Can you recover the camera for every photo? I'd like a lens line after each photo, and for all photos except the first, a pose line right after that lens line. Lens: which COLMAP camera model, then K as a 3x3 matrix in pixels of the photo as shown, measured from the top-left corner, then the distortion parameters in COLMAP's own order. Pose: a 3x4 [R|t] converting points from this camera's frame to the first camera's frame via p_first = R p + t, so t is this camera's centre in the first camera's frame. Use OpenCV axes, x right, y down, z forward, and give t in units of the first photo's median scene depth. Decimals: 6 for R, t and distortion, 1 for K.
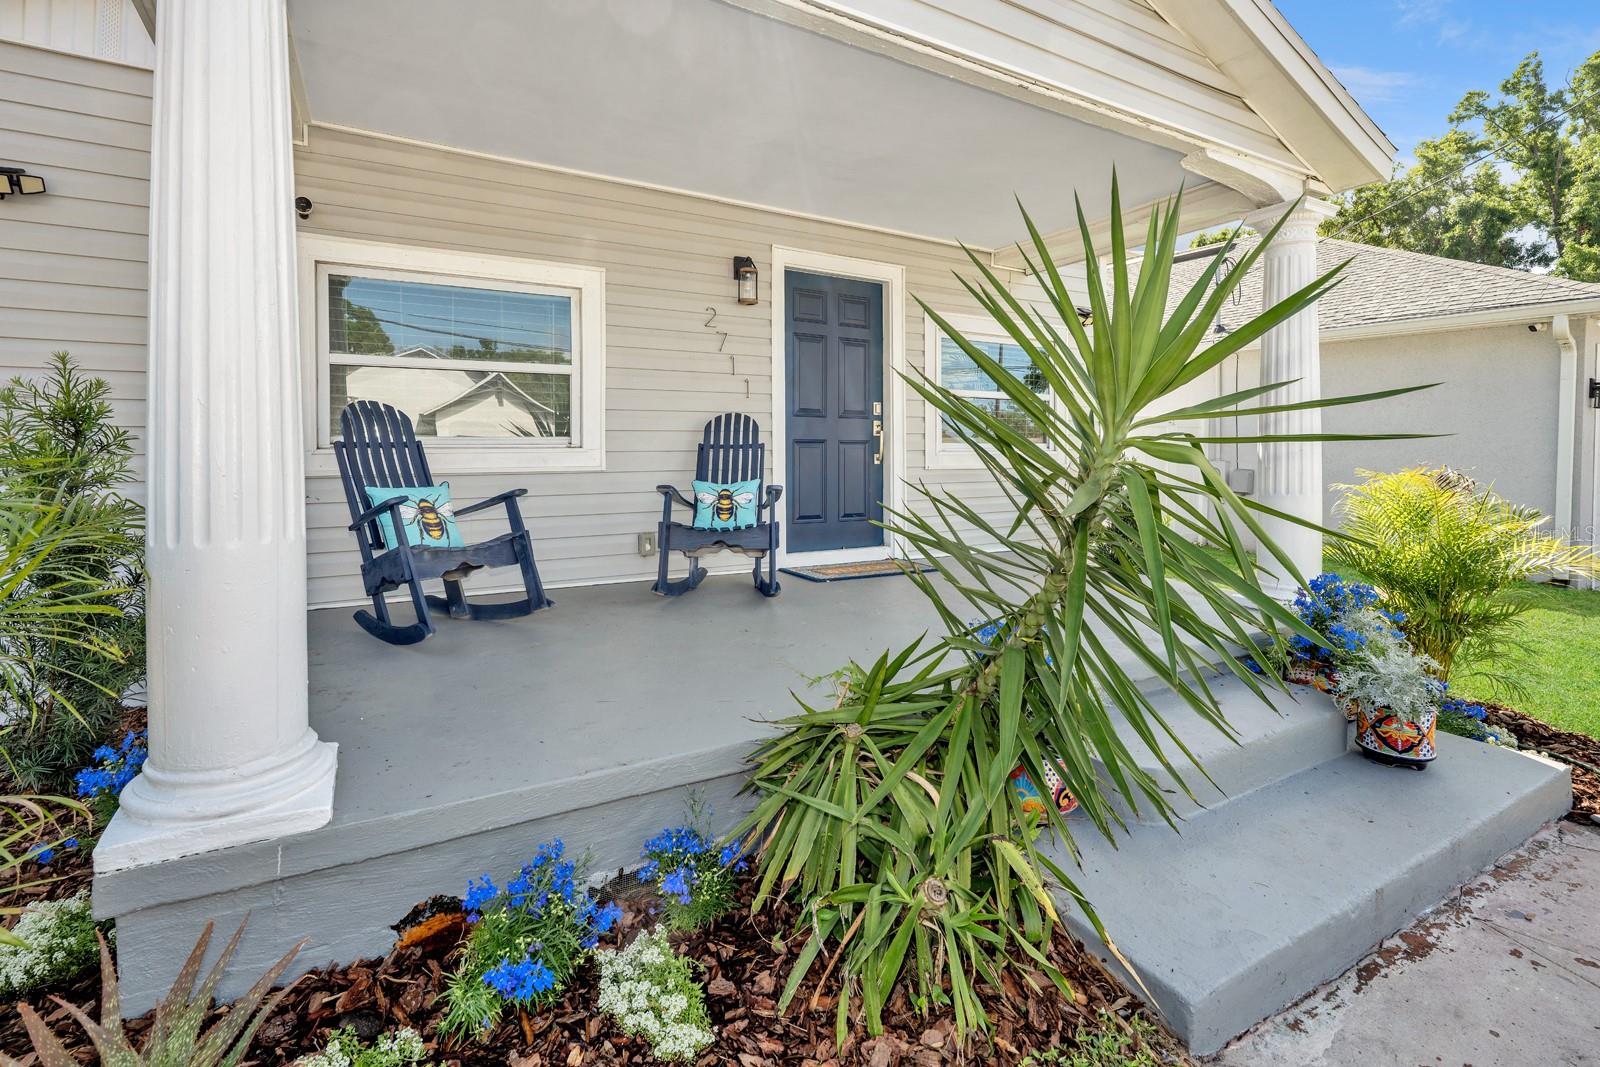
lens RADIAL K [[721.2, 0, 795.0], [0, 721.2, 475.9], [0, 0, 1]] dist [-0.000275, 0.000166]
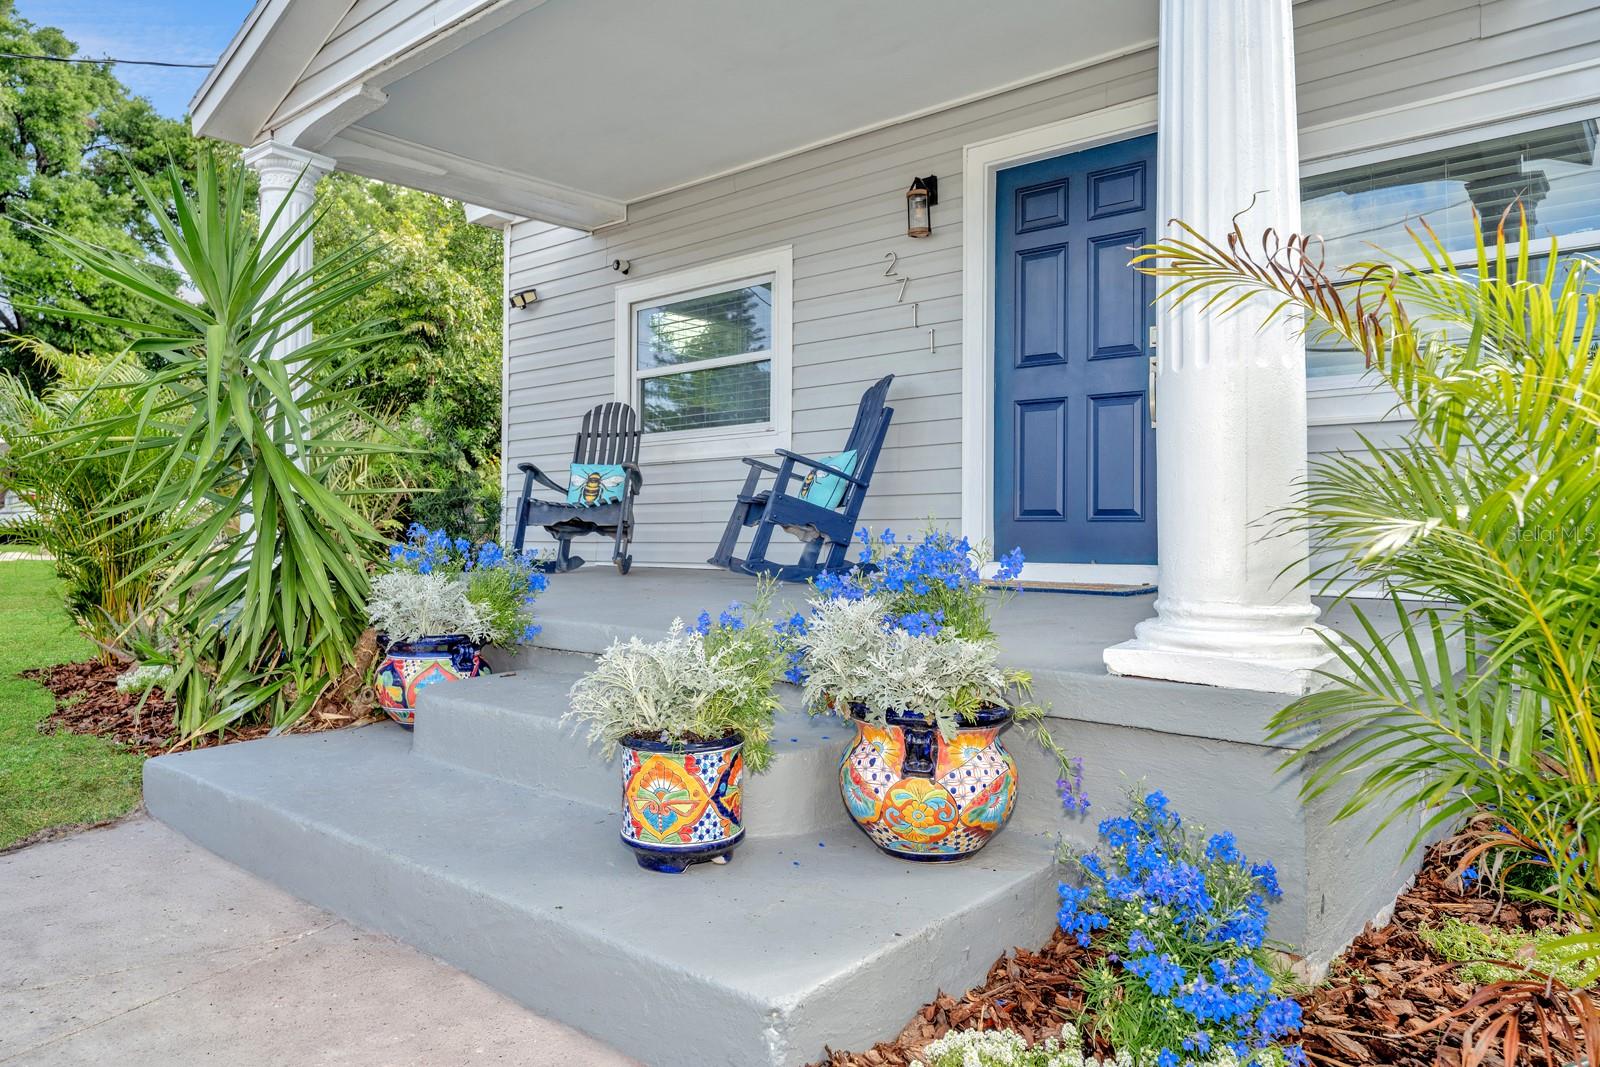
lens RADIAL K [[1049.2, 0, 800.3], [0, 1049.2, 503.8], [0, 0, 1]] dist [0.001794, 0.009177]
pose [[0.349664, -0.019153, -0.936679, 0.934343], [-0.024903, 0.999248, -0.029729, 0.090834], [0.936544, 0.033721, 0.348924, 0.468749]]
